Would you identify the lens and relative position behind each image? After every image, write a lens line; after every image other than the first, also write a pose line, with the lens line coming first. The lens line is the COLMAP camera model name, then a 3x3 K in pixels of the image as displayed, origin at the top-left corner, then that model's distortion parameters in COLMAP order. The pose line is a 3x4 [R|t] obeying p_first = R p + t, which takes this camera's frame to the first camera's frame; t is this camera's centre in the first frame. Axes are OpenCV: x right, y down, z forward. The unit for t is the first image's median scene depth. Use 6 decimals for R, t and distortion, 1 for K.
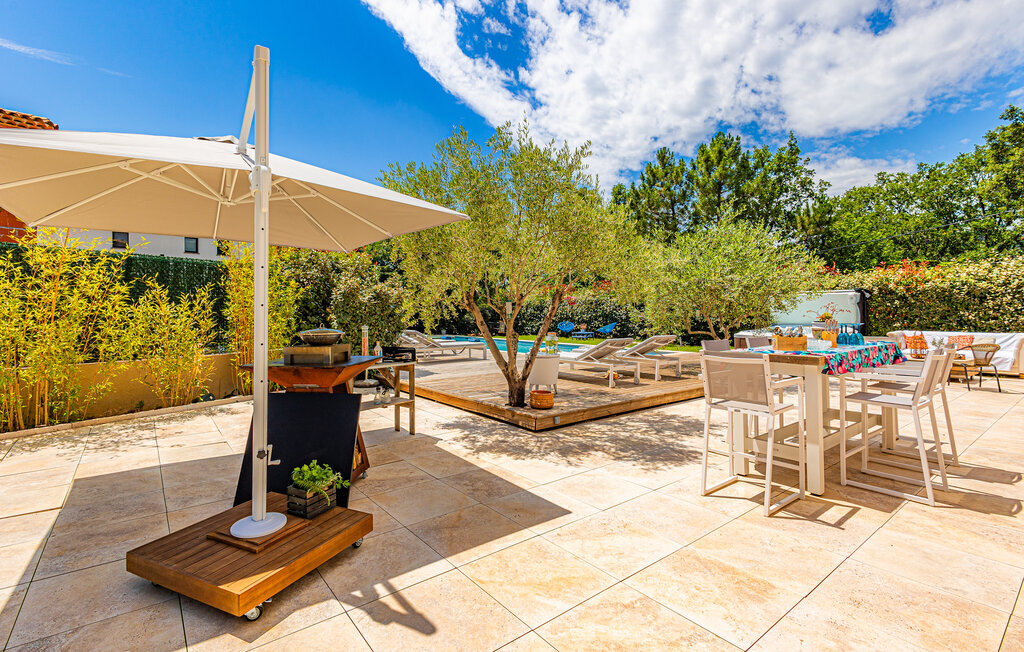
lens RADIAL K [[470.5, 0, 483.6], [0, 470.5, 313.5], [0, 0, 1]] dist [0.000017, -0.000440]
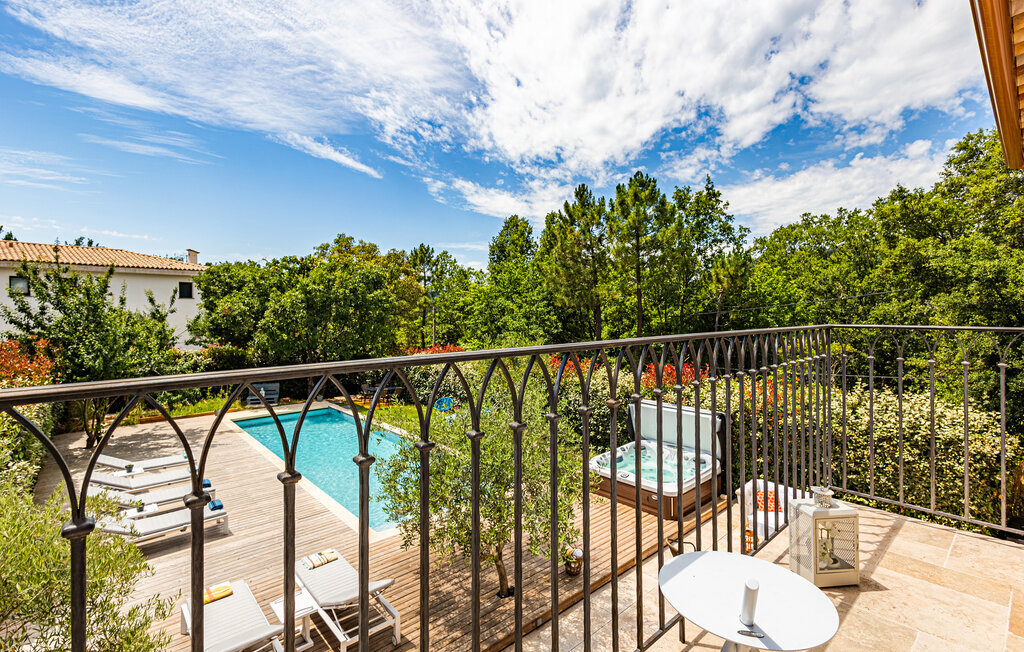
lens RADIAL K [[471.0, 0, 514.9], [0, 471.0, 310.3], [0, 0, 1]] dist [0.009253, -0.000973]
pose [[0.994801, 0.002282, 0.101809, 0.183081], [-0.002457, 0.999996, 0.001593, -0.124643], [-0.101805, -0.001835, 0.994803, 0.105471]]
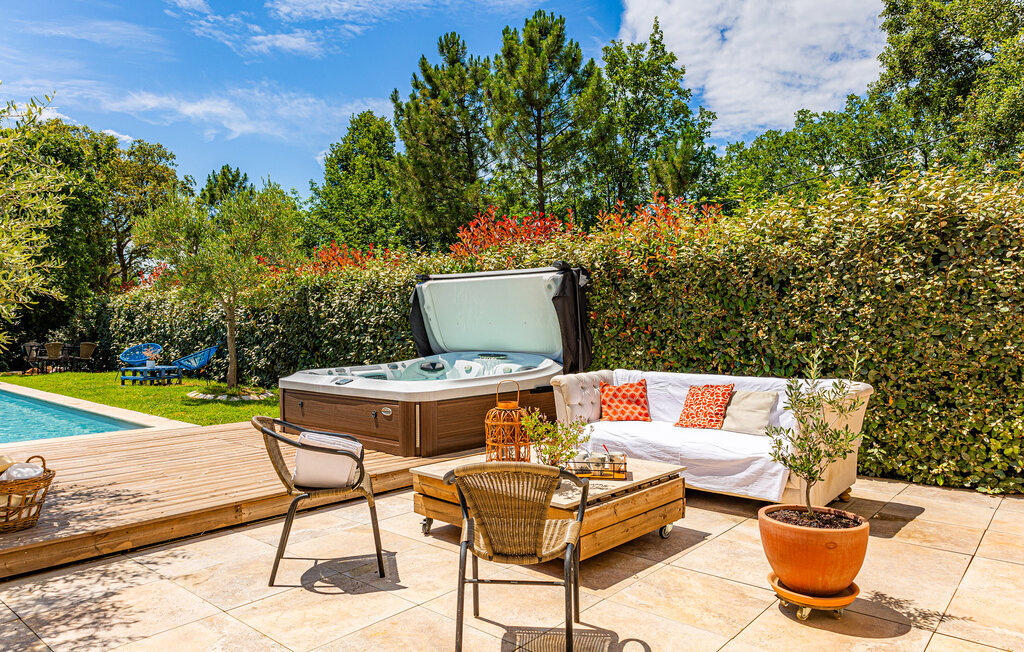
lens RADIAL K [[671.0, 0, 512.0], [0, 671.0, 326.0], [0, 0, 1]] dist [0.000658, 0.000395]
pose [[0.978094, 0.003153, 0.208141, 0.333826], [-0.002144, 0.999985, -0.005072, 0.002130], [-0.208153, 0.004515, 0.978086, 0.232153]]
